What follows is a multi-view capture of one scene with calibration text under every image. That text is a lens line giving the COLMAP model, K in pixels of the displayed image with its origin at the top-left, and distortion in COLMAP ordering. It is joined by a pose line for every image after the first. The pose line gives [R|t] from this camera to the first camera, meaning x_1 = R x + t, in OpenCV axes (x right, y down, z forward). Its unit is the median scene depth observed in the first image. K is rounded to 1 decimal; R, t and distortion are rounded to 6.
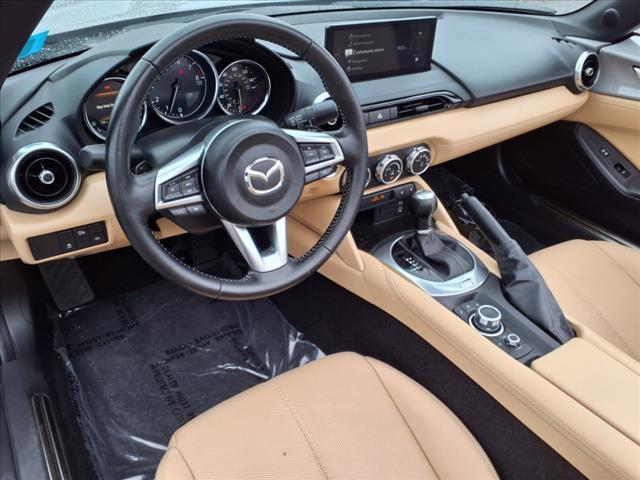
lens RADIAL K [[518.2, 0, 320.0], [0, 518.2, 240.0], [0, 0, 1]] dist [-0.003693, -0.007143]
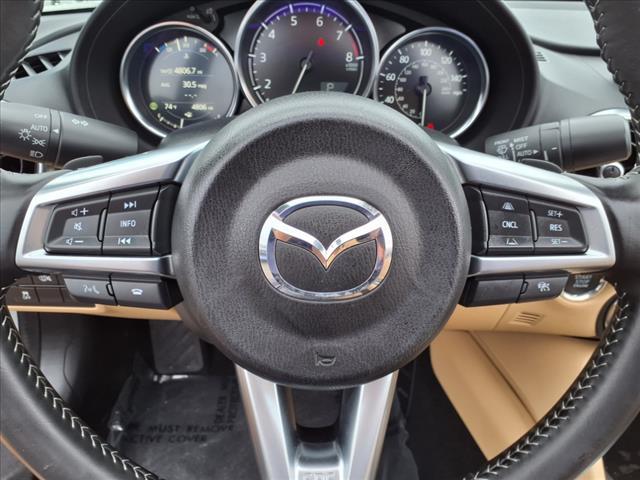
lens RADIAL K [[518.2, 0, 320.0], [0, 518.2, 240.0], [0, 0, 1]] dist [-0.003693, -0.007143]
pose [[0.852338, 0.214616, -0.476928, 0.040573], [-0.284393, 0.955507, -0.078277, -0.092116], [0.438908, 0.202354, 0.875450, 0.636005]]
